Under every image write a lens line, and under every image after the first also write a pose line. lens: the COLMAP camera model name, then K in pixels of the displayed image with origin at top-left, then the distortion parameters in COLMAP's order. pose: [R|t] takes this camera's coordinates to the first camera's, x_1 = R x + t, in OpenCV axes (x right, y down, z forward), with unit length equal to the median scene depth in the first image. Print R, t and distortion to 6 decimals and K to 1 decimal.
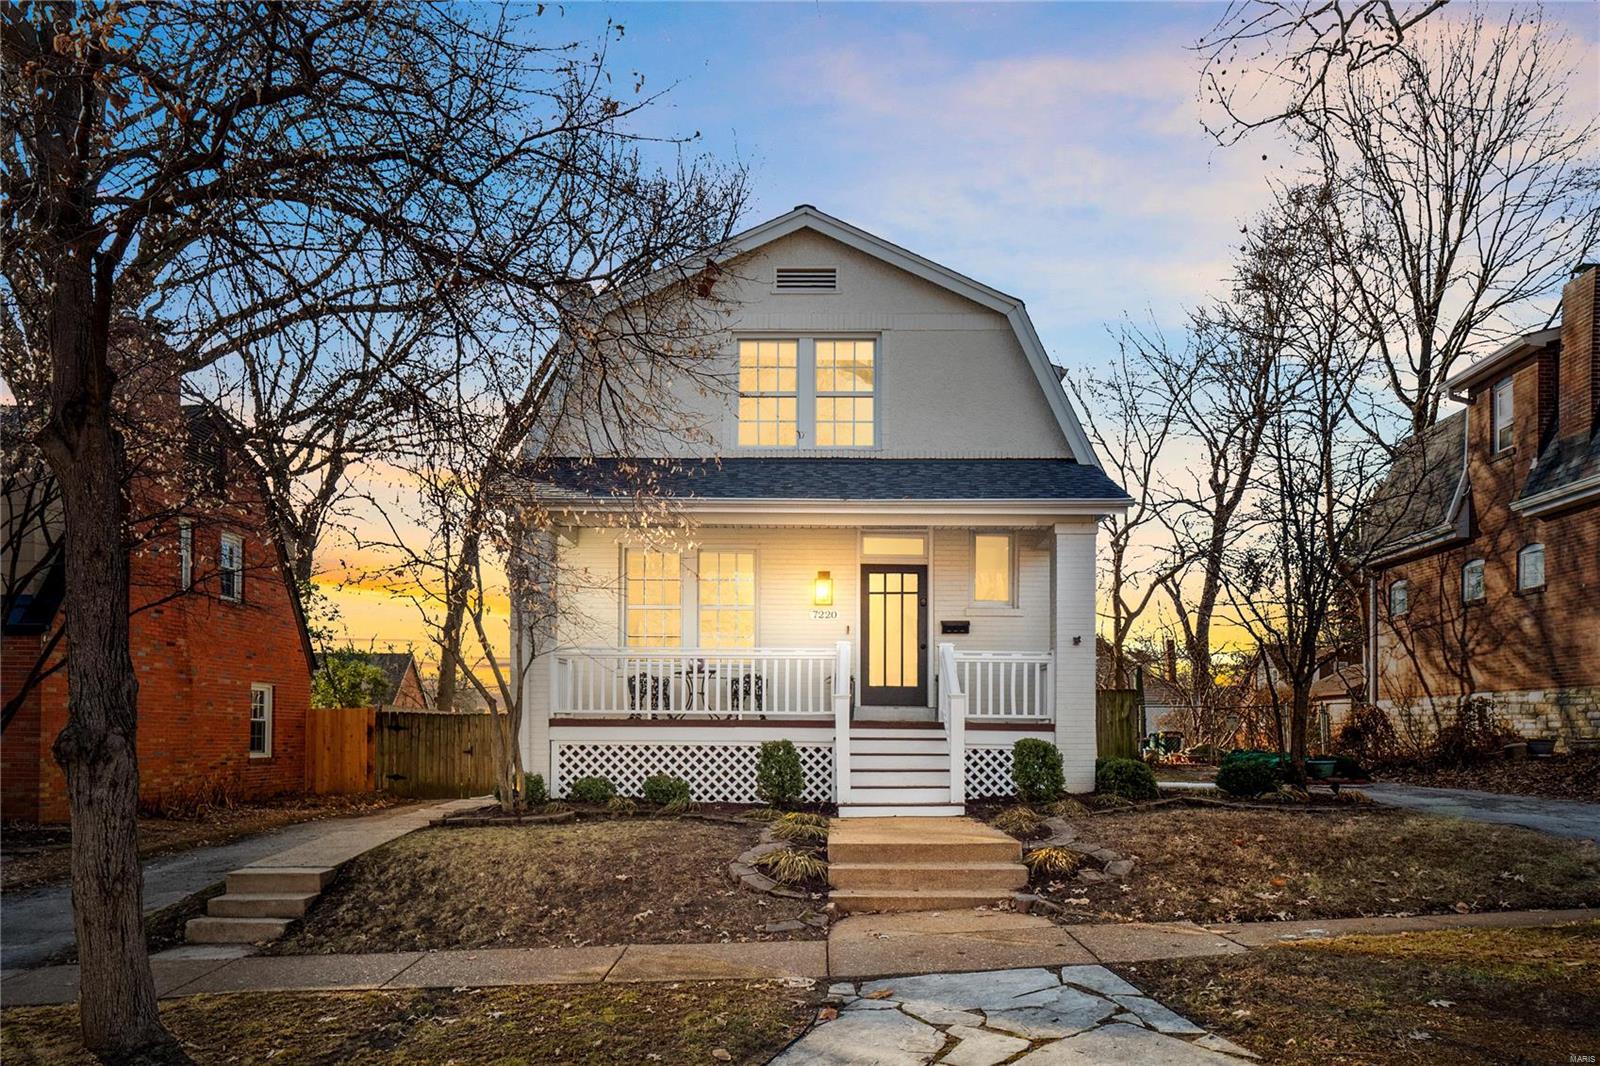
lens RADIAL K [[1115.8, 0, 807.8], [0, 1115.8, 518.9], [0, 0, 1]] dist [-0.006314, 0.003984]
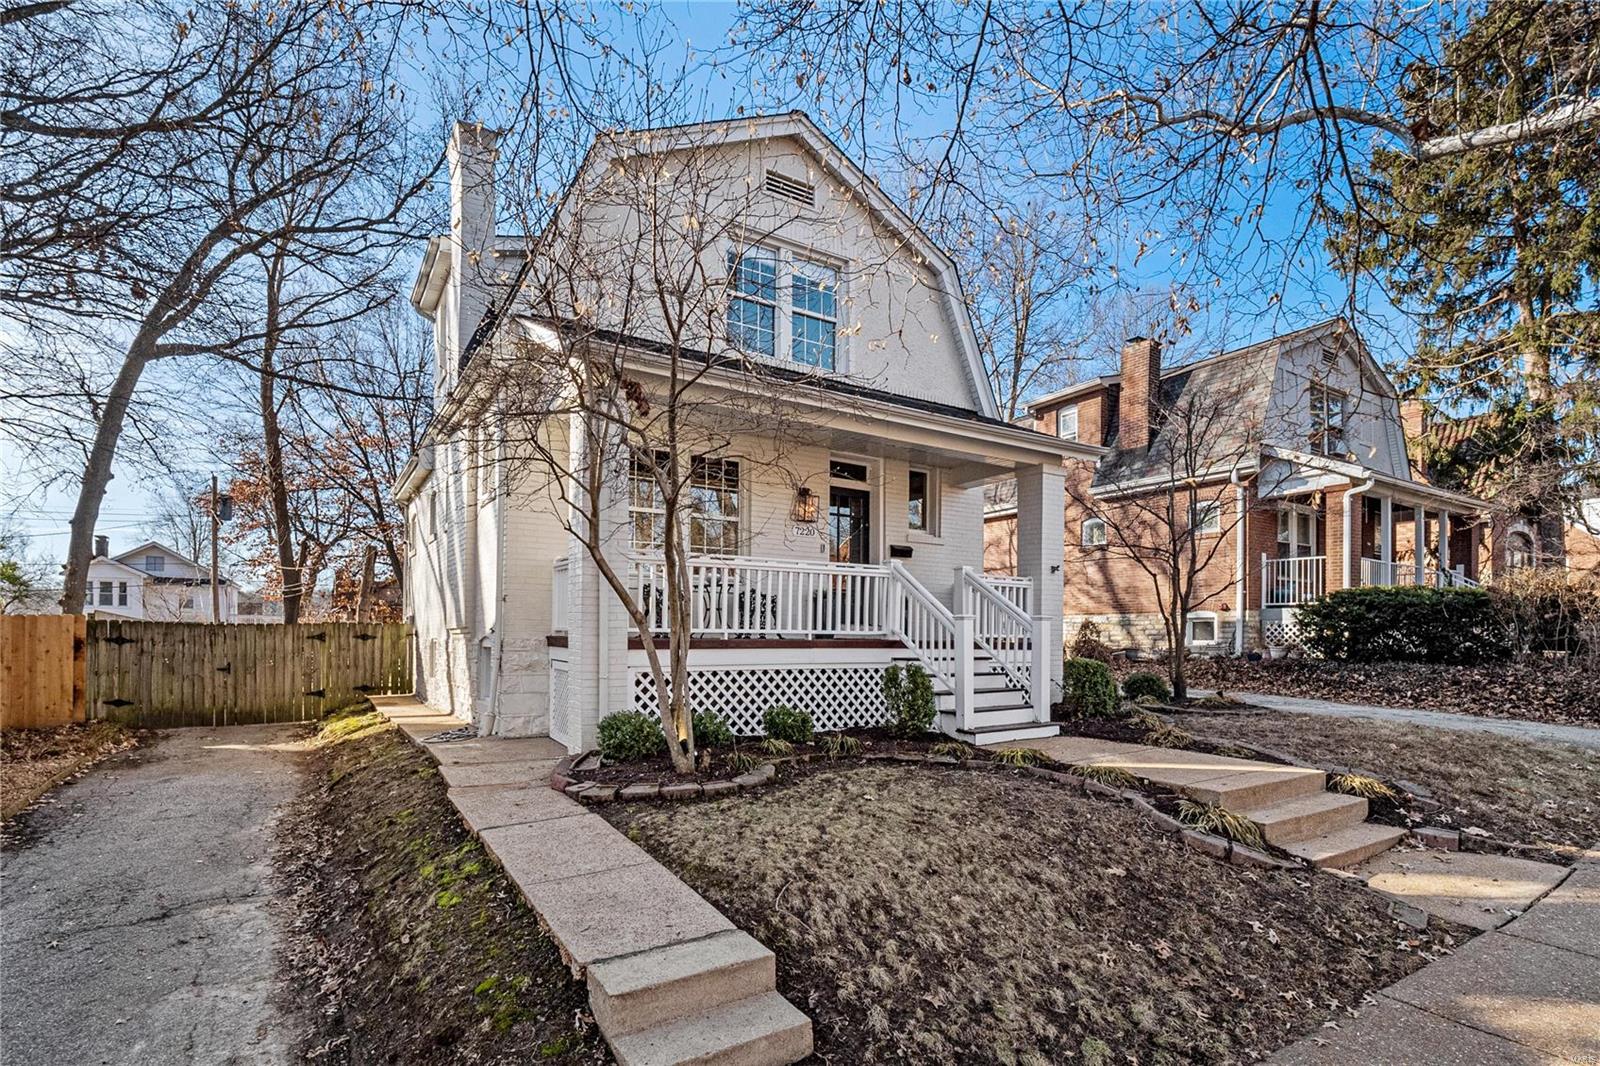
lens RADIAL K [[810.7, 0, 797.2], [0, 810.7, 532.4], [0, 0, 1]] dist [-0.012440, 0.000727]
pose [[0.856227, 0.069260, 0.511937, -0.326459], [-0.100453, 0.994378, 0.033481, 0.057218], [-0.506740, -0.080093, 0.858370, 0.355200]]
